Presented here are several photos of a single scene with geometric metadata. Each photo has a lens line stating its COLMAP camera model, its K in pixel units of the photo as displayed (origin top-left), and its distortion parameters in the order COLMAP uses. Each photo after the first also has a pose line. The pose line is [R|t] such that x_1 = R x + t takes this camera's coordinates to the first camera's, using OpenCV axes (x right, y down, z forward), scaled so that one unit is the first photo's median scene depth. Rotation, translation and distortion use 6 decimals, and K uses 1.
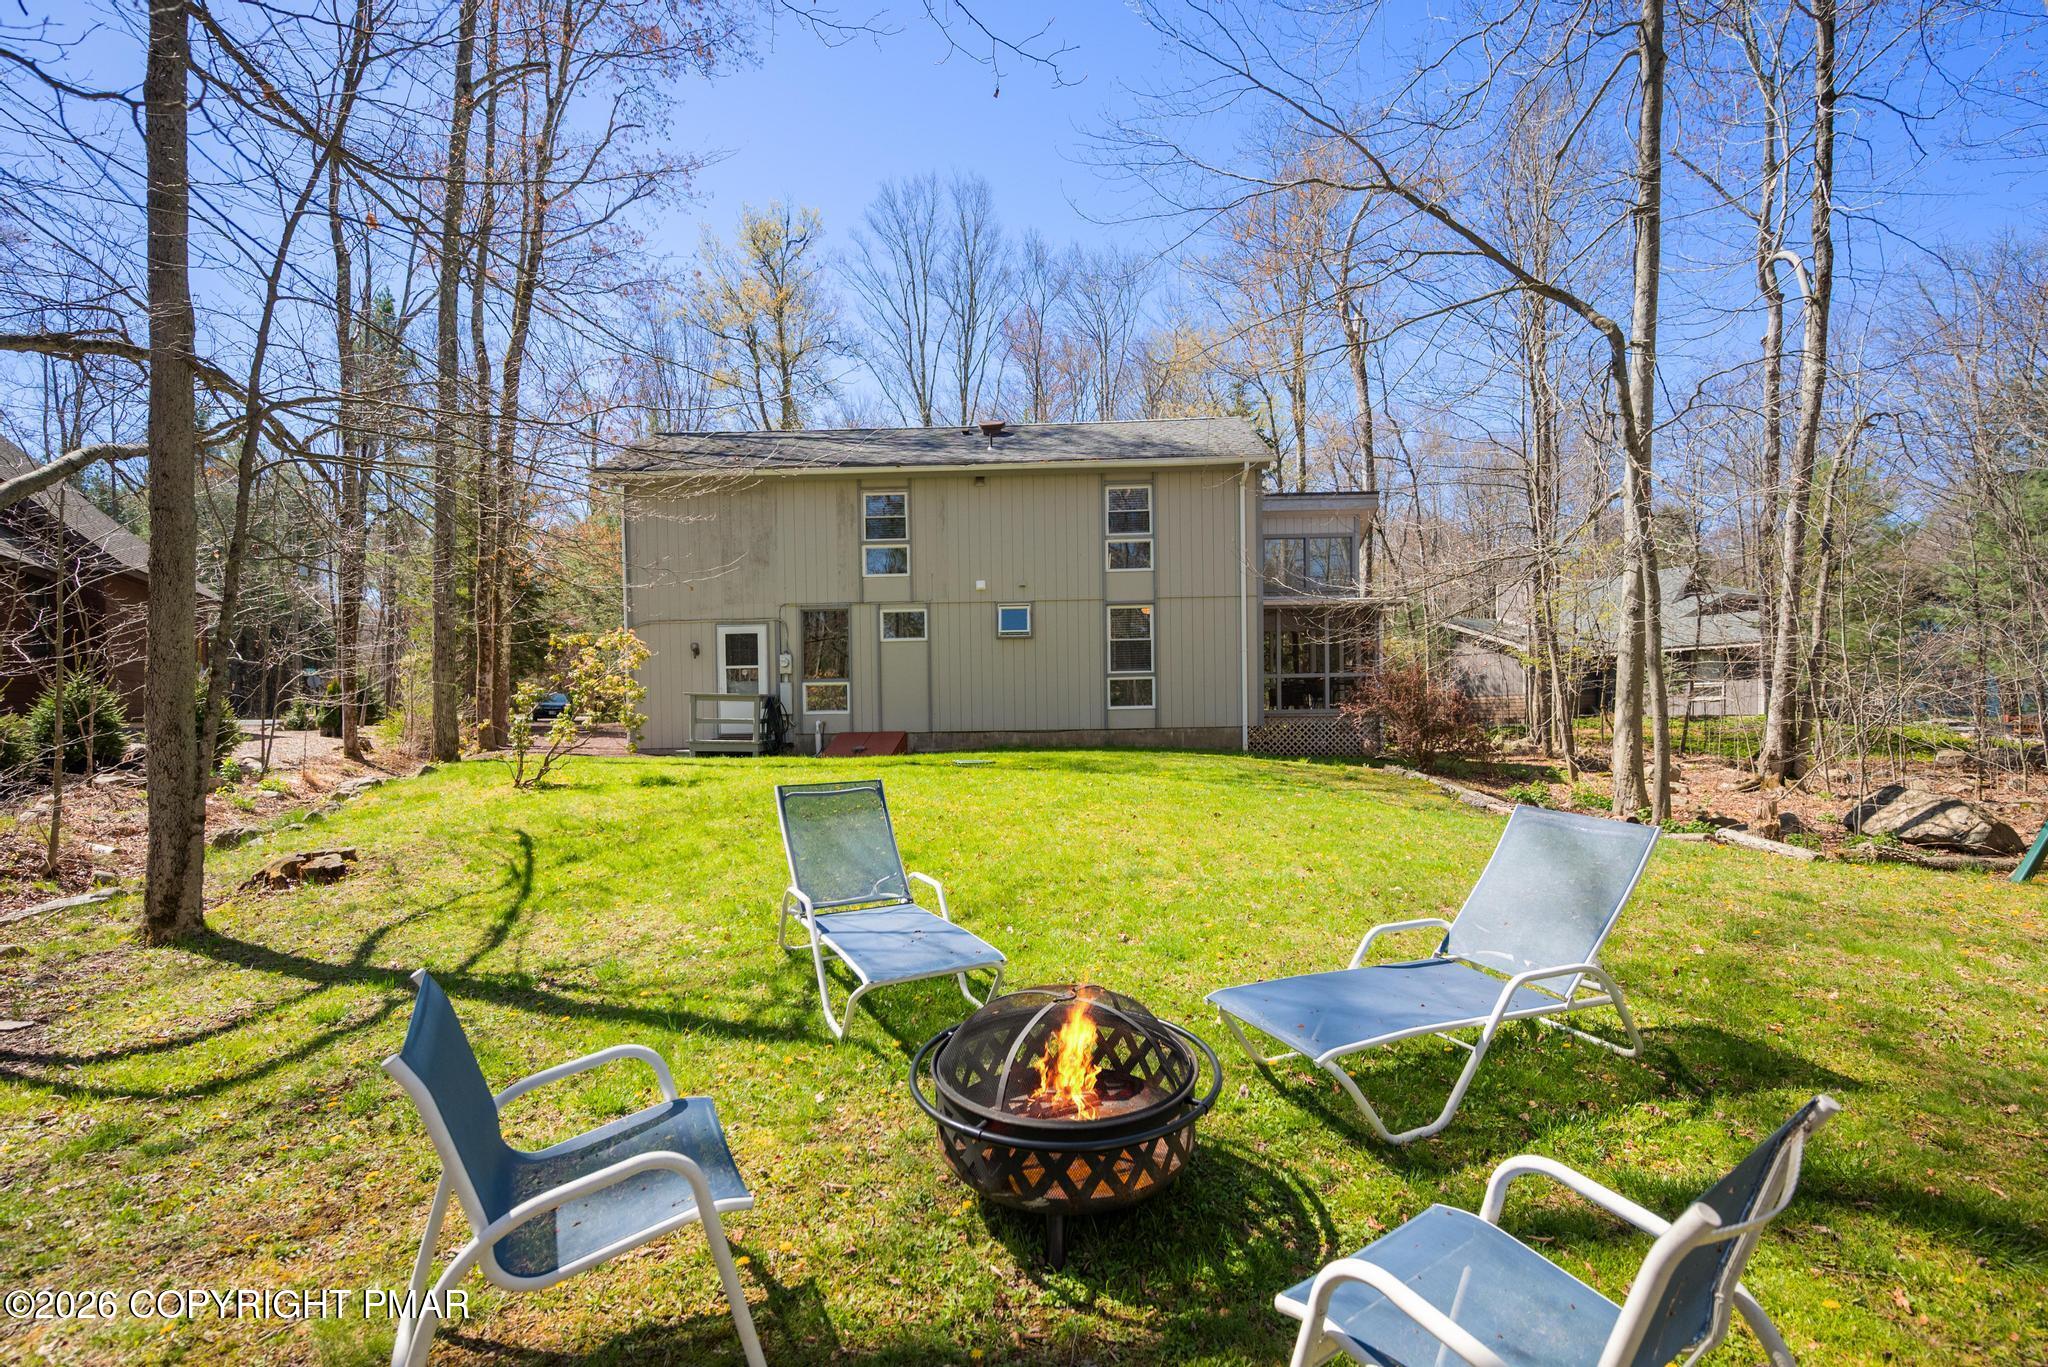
lens RADIAL K [[932.3, 0, 1024.0], [0, 932.3, 683.5], [0, 0, 1]] dist [0.000446, -0.000527]
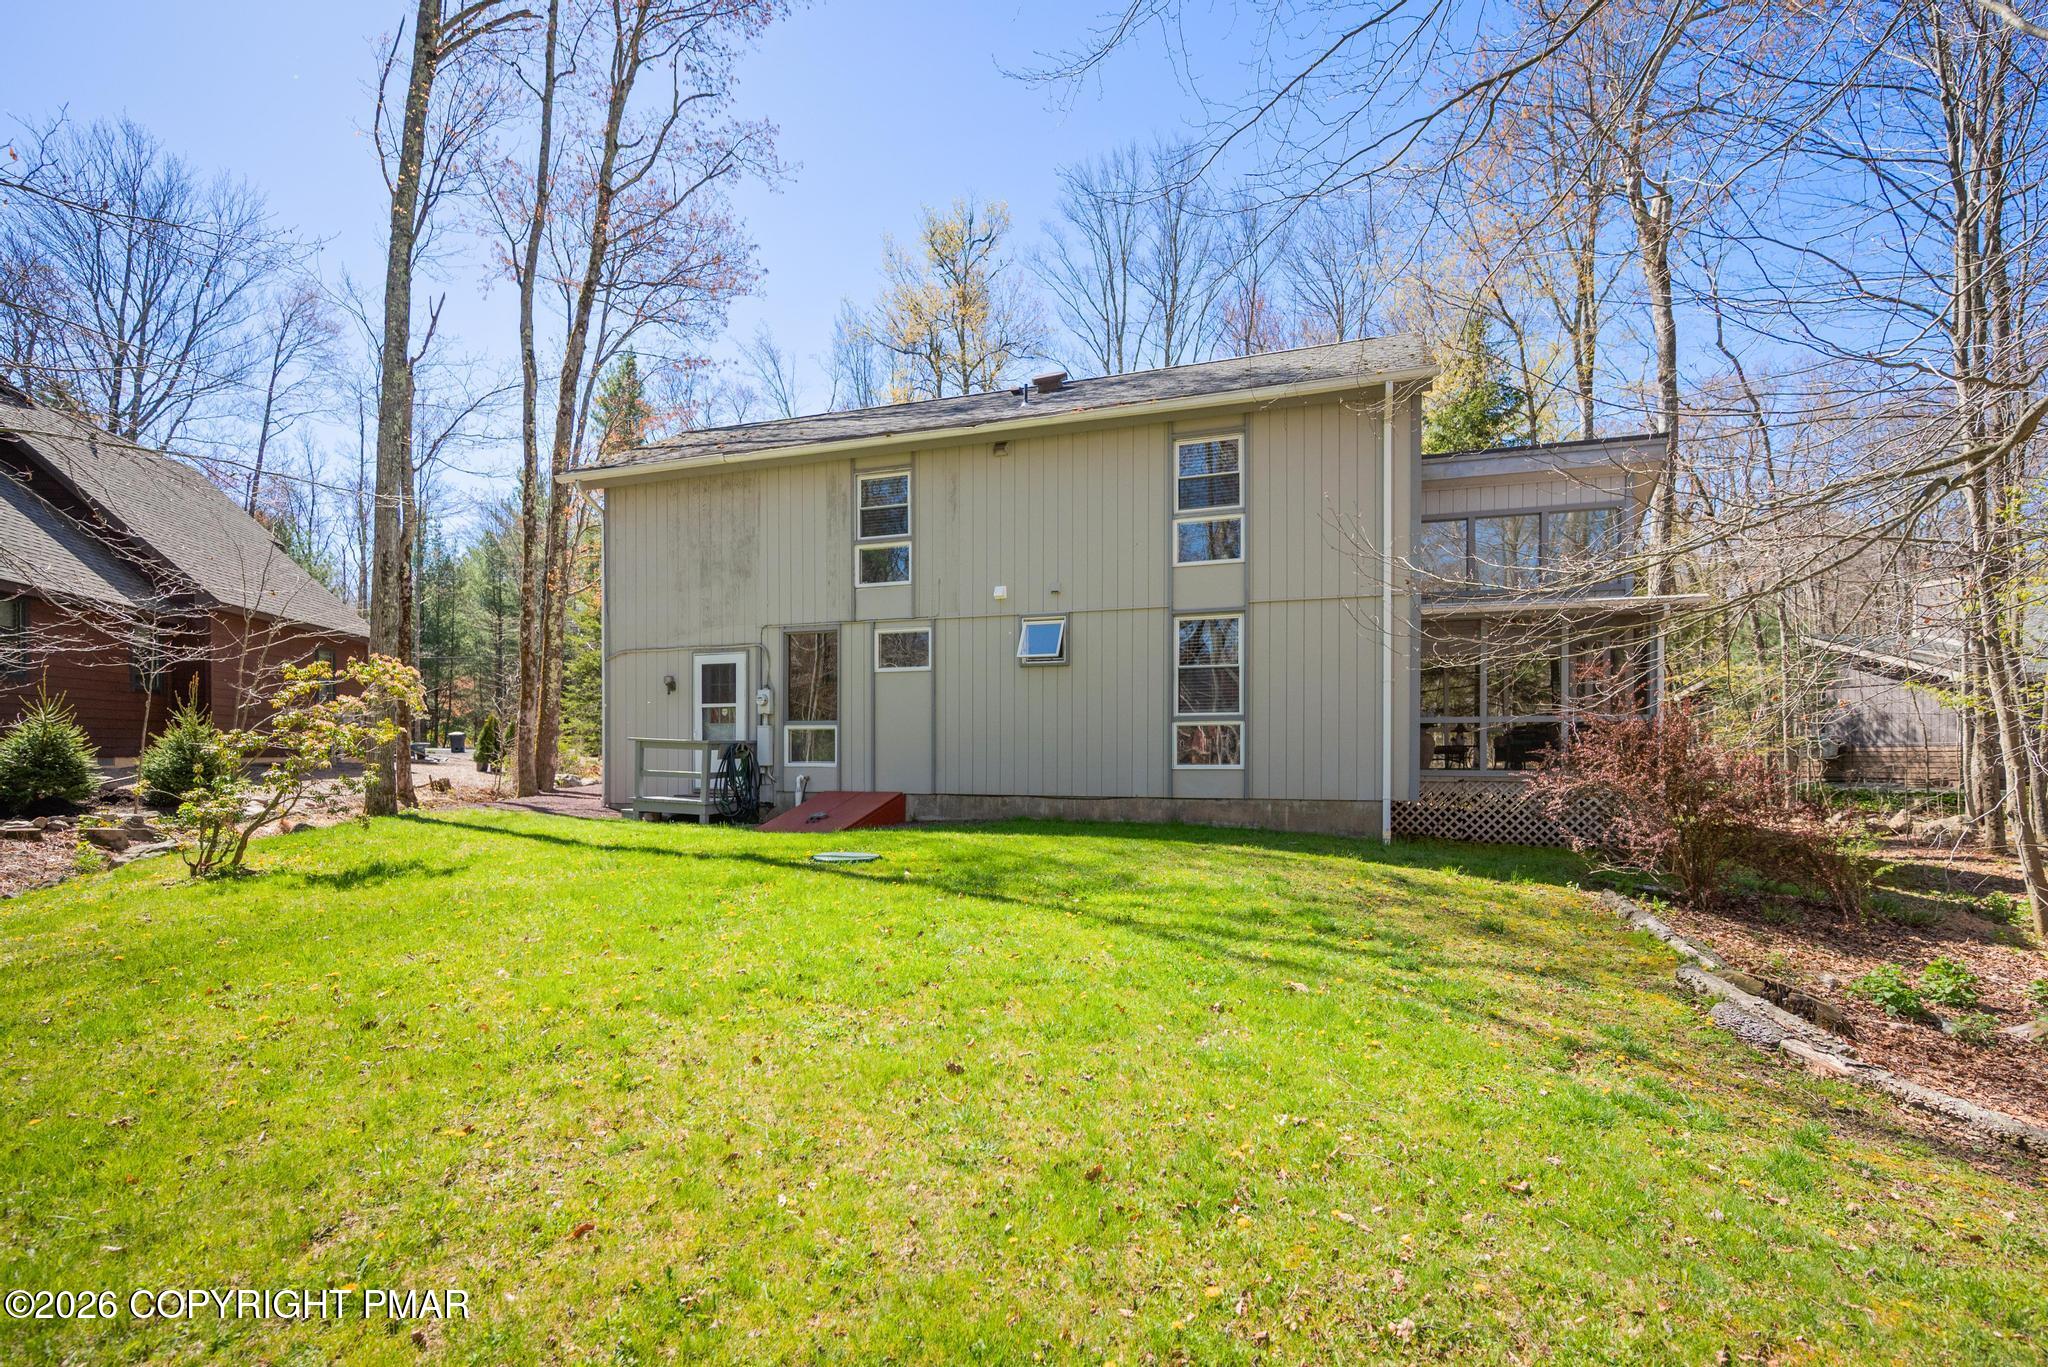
lens RADIAL K [[939.1, 0, 1024.1], [0, 939.1, 719.7], [0, 0, 1]] dist [-0.002846, 0.000004]
pose [[0.955288, 0.006417, -0.295606, 0.185599], [-0.005656, 0.999978, 0.003429, -0.009814], [0.295621, -0.001604, 0.955304, 0.311336]]
